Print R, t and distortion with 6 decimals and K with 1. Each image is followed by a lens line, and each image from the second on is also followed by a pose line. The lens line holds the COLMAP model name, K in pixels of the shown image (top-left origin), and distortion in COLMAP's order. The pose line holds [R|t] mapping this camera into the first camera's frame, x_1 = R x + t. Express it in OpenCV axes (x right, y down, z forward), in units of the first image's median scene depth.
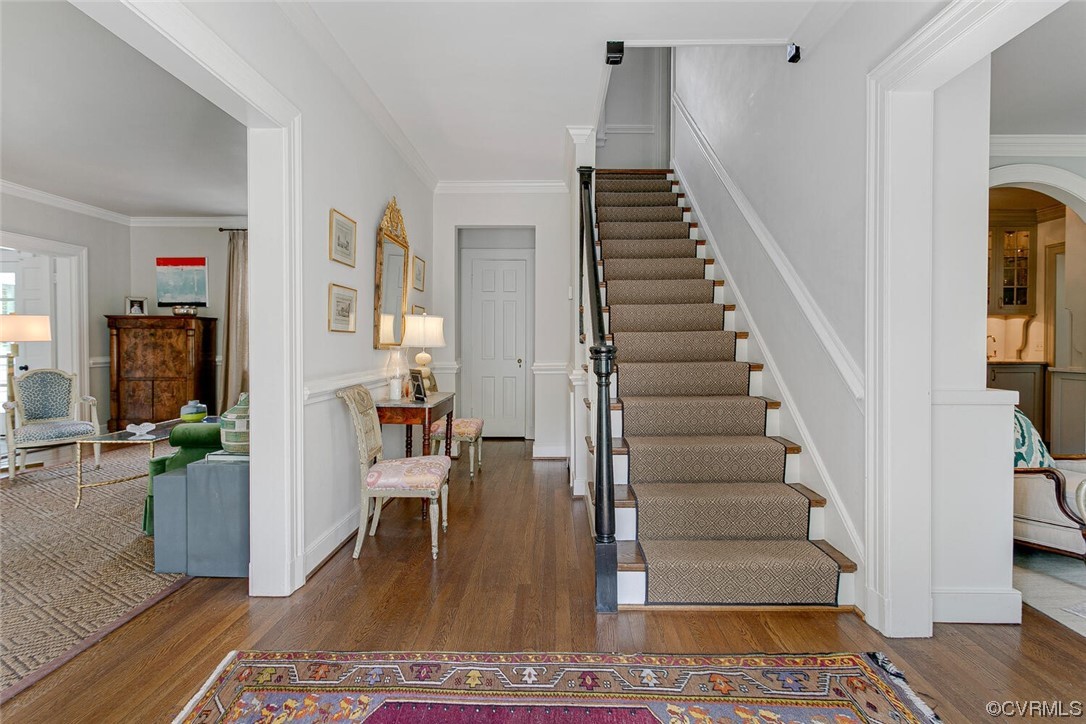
lens RADIAL K [[521.6, 0, 544.3], [0, 521.6, 352.2], [0, 0, 1]] dist [0.002216, -0.000194]
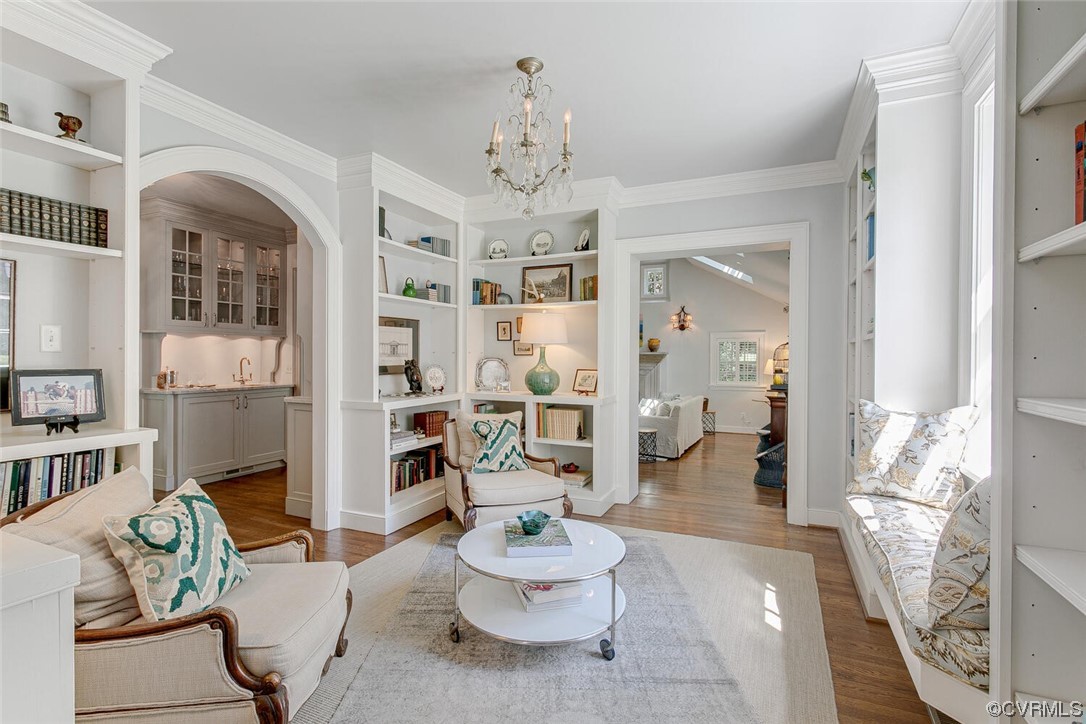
lens RADIAL K [[521.6, 0, 544.3], [0, 521.6, 352.2], [0, 0, 1]] dist [0.002216, -0.000194]
pose [[0.394011, 0.004735, 0.919094, 0.232568], [0.010424, 0.999899, -0.009620, -0.028330], [-0.919047, 0.013371, 0.393922, 0.169081]]
